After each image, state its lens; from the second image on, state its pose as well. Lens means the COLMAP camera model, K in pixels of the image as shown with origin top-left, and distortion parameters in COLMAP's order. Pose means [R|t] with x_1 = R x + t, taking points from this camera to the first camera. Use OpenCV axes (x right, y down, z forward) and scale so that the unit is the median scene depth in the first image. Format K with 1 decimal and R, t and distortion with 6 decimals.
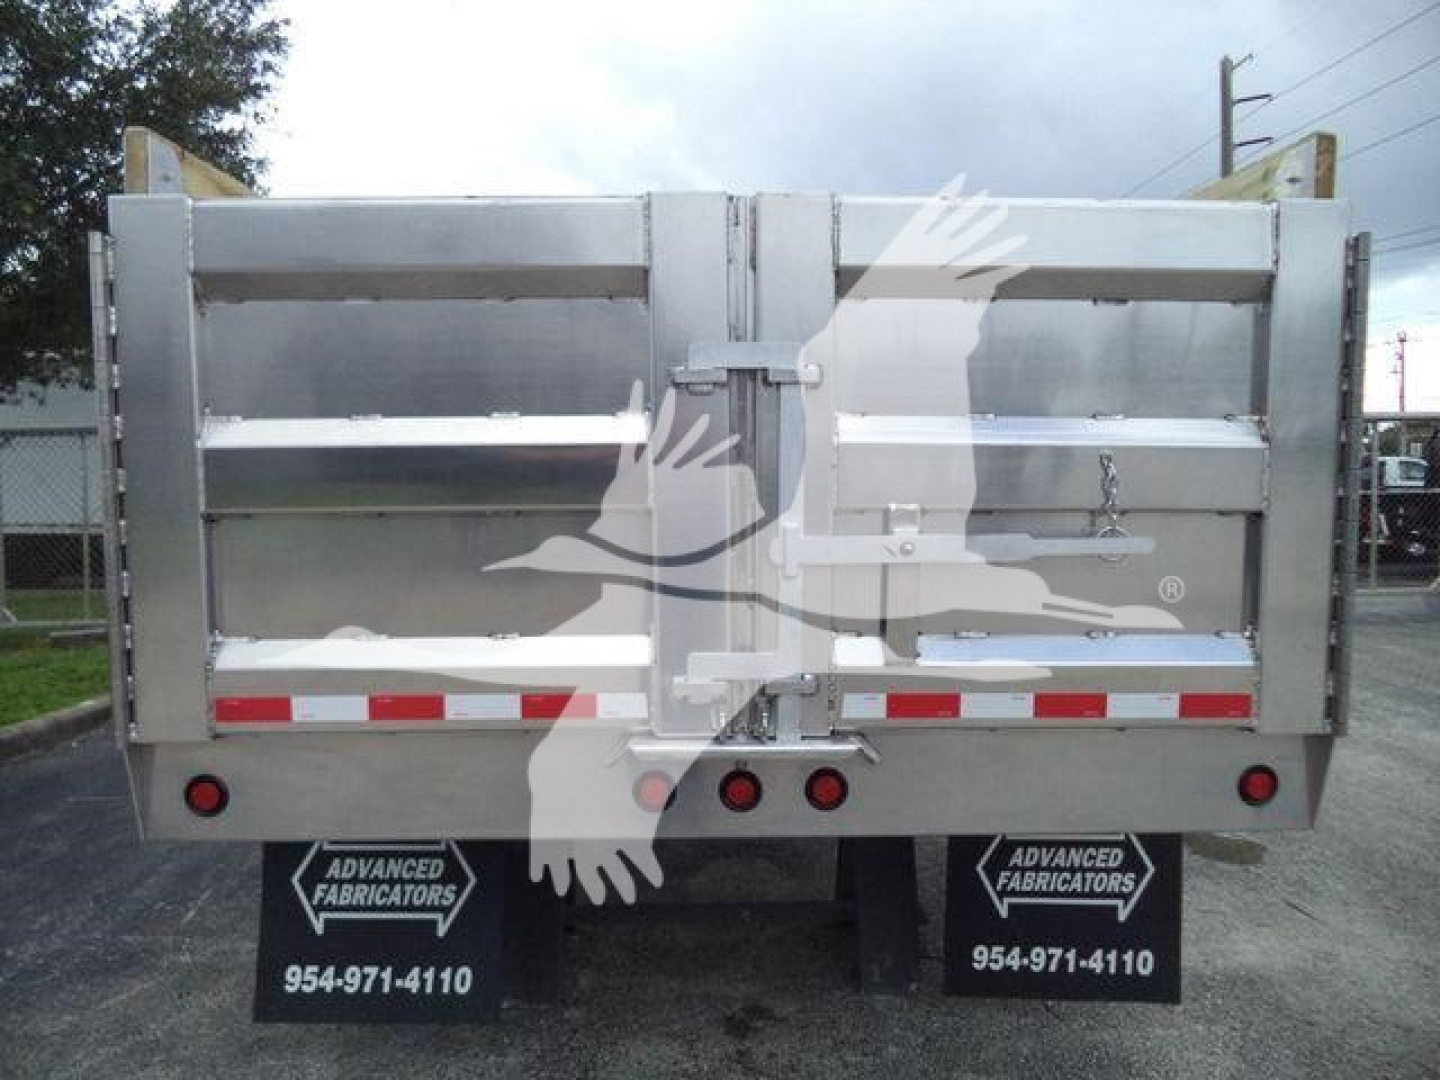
lens RADIAL K [[1227.7, 0, 751.6], [0, 1227.7, 545.5], [0, 0, 1]] dist [-0.016119, -0.010501]
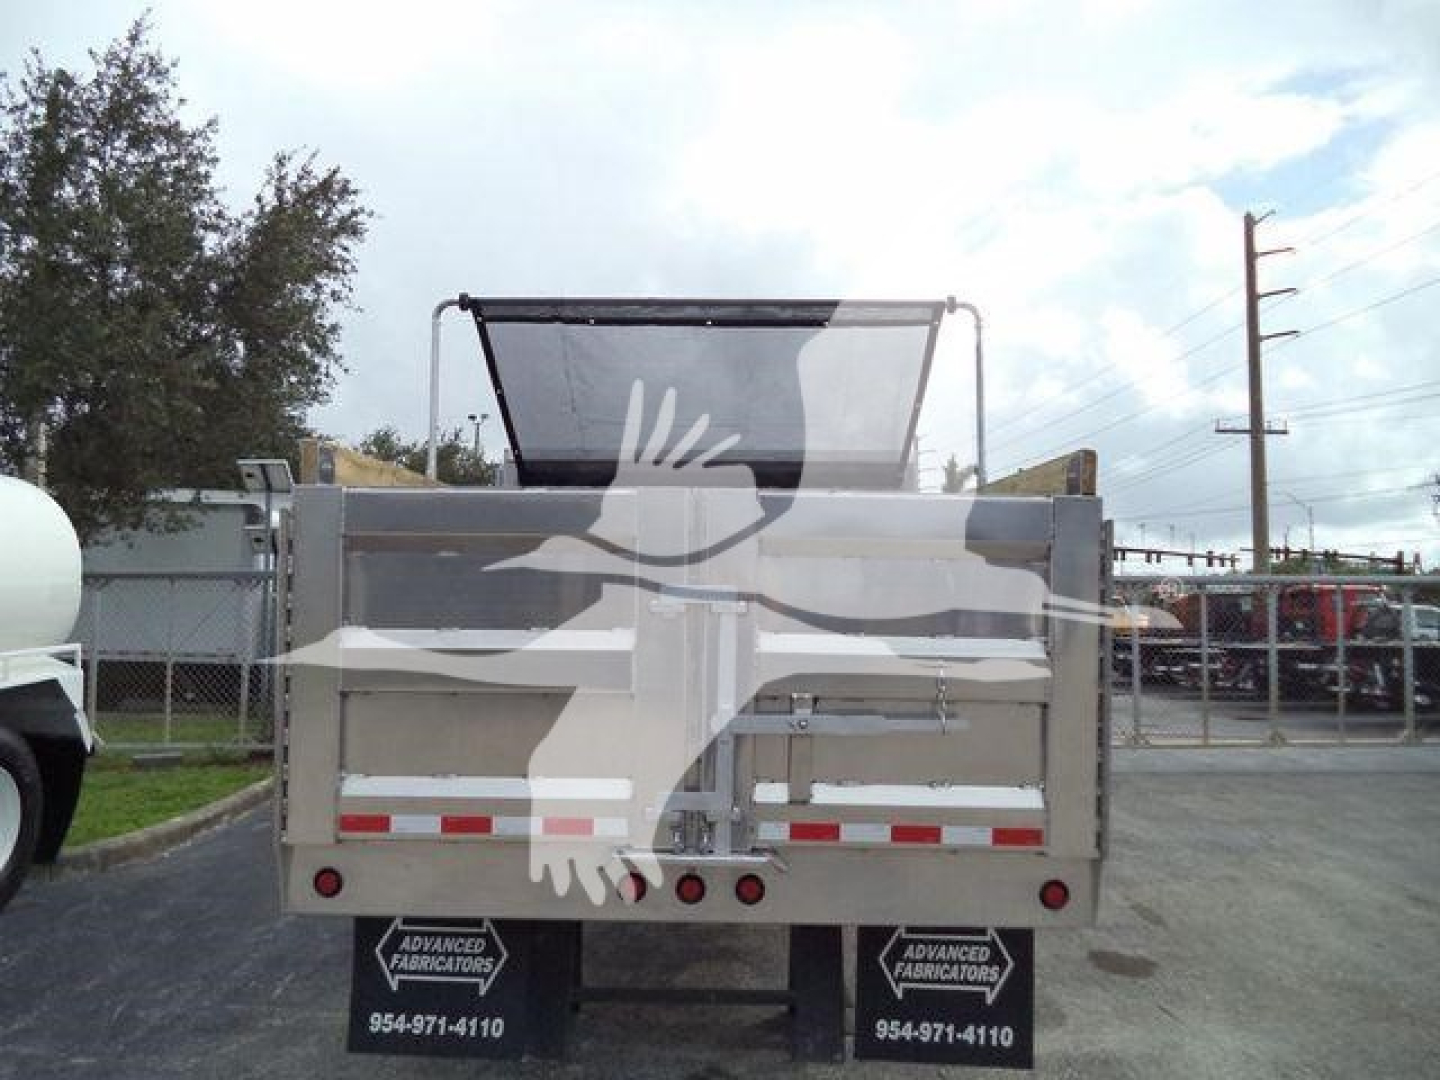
lens RADIAL K [[1157.4, 0, 715.3], [0, 1157.4, 538.9], [0, 0, 1]] dist [-0.032074, 0.004217]
pose [[0.998764, 0.012361, -0.048140, 0.060759], [-0.018240, 0.992155, -0.123677, -0.032665], [0.046234, 0.124402, 0.991154, -0.309081]]
